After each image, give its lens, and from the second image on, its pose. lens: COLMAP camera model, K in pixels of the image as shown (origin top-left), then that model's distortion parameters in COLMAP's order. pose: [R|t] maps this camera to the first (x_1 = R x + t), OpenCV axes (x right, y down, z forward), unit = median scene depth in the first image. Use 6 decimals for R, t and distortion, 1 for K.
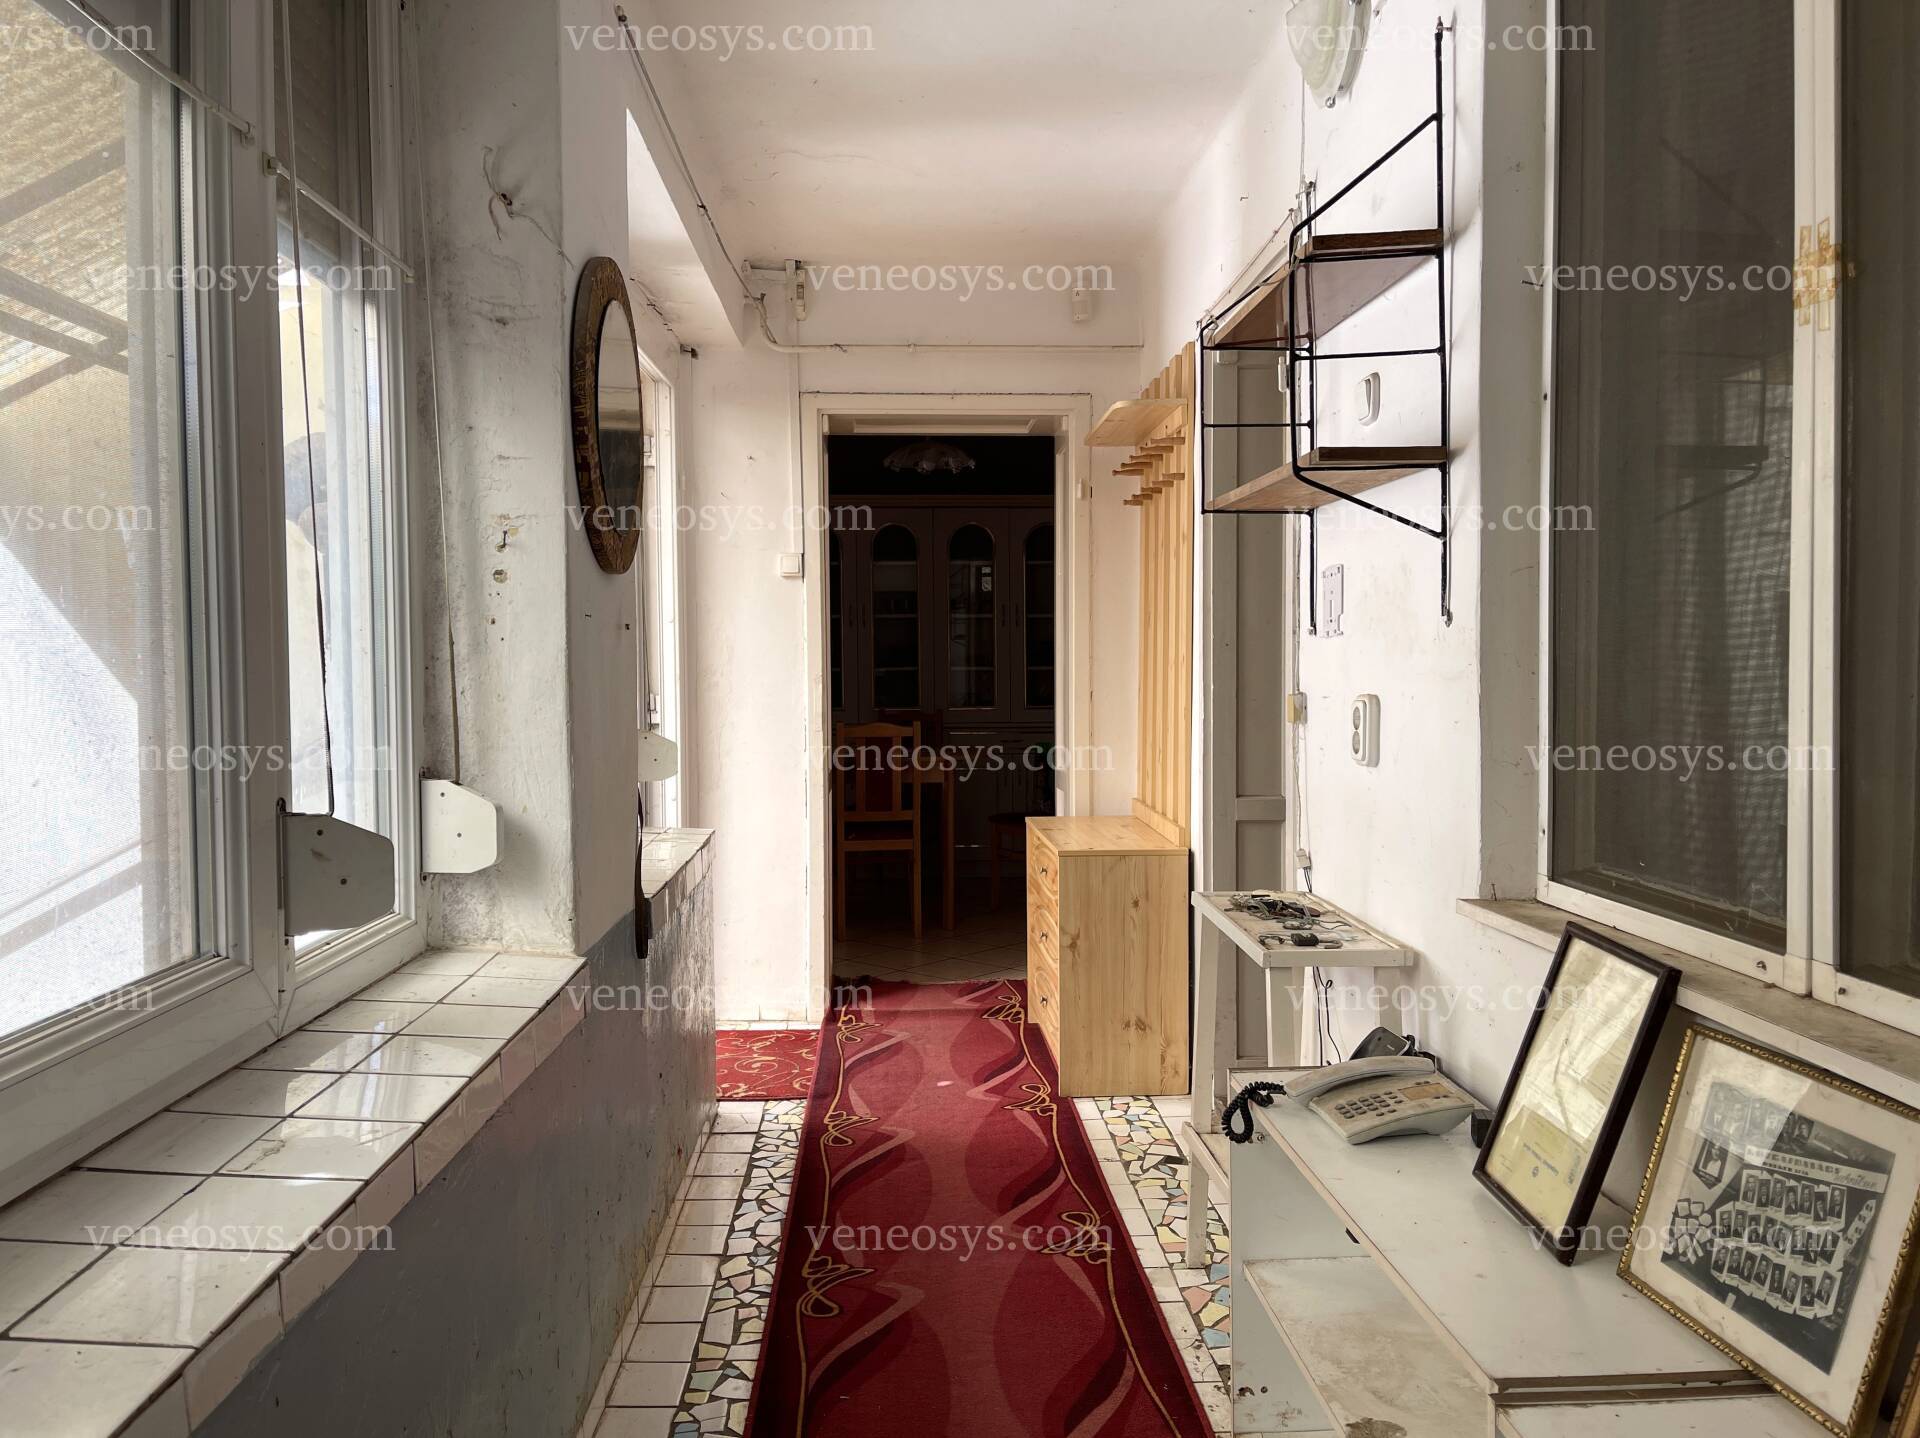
lens RADIAL K [[1461.0, 0, 960.0], [0, 1461.0, 719.0], [0, 0, 1]] dist [0.051666, -0.001485]
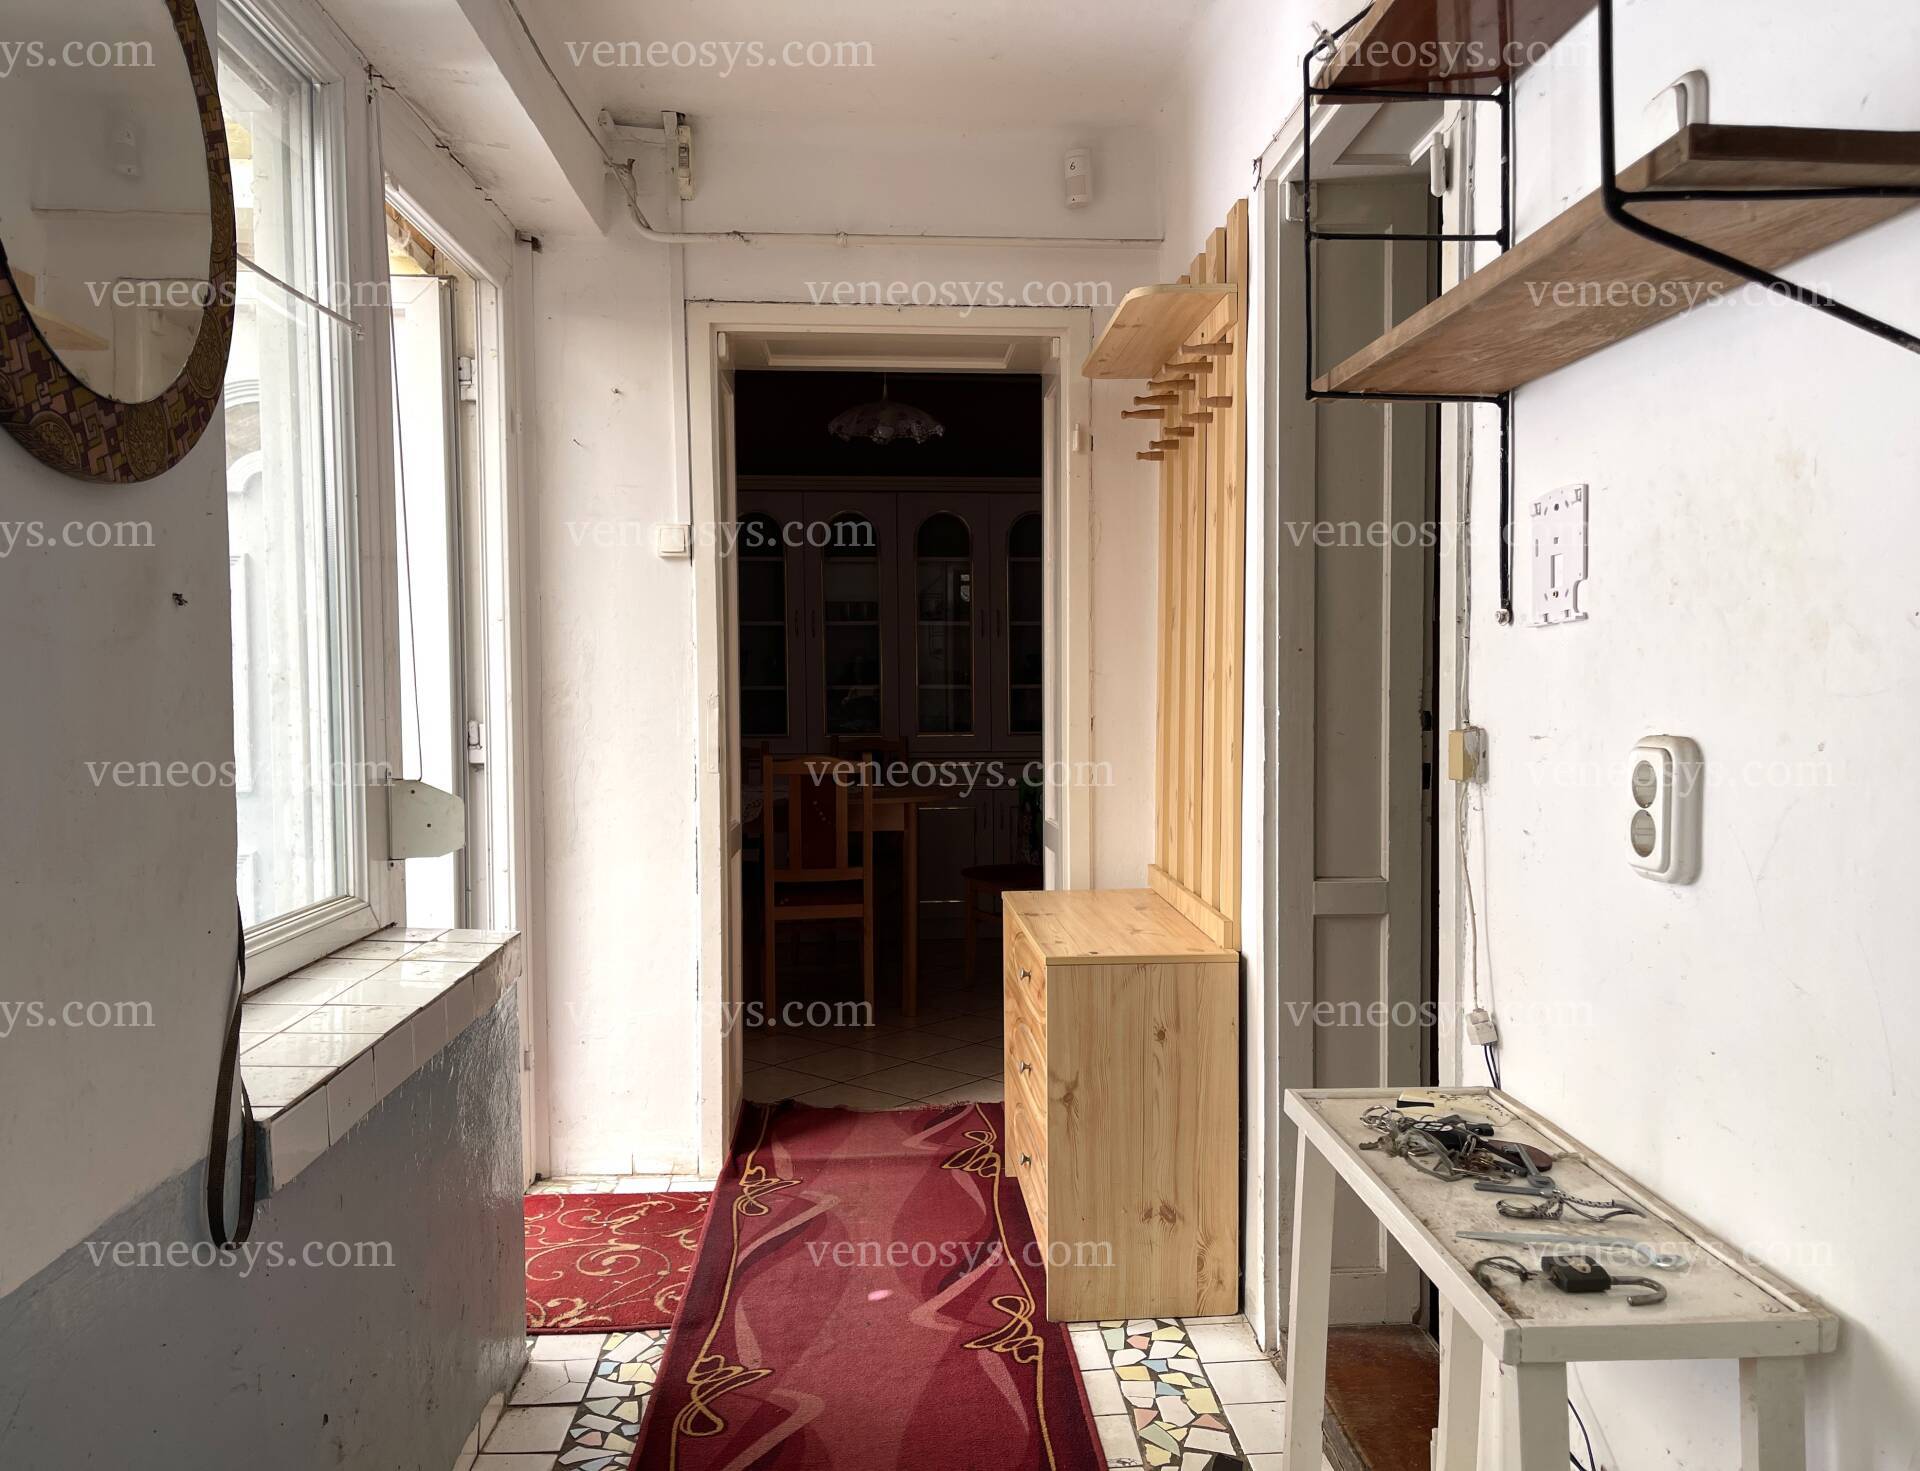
lens RADIAL K [[1495.1, 0, 967.0], [0, 1495.1, 744.3], [0, 0, 1]] dist [0.032570, -0.010072]
pose [[0.999934, -0.000850, 0.011439, 0.022683], [0.000809, 0.999993, 0.003612, -0.009864], [-0.011442, -0.003603, 0.999928, 0.306340]]
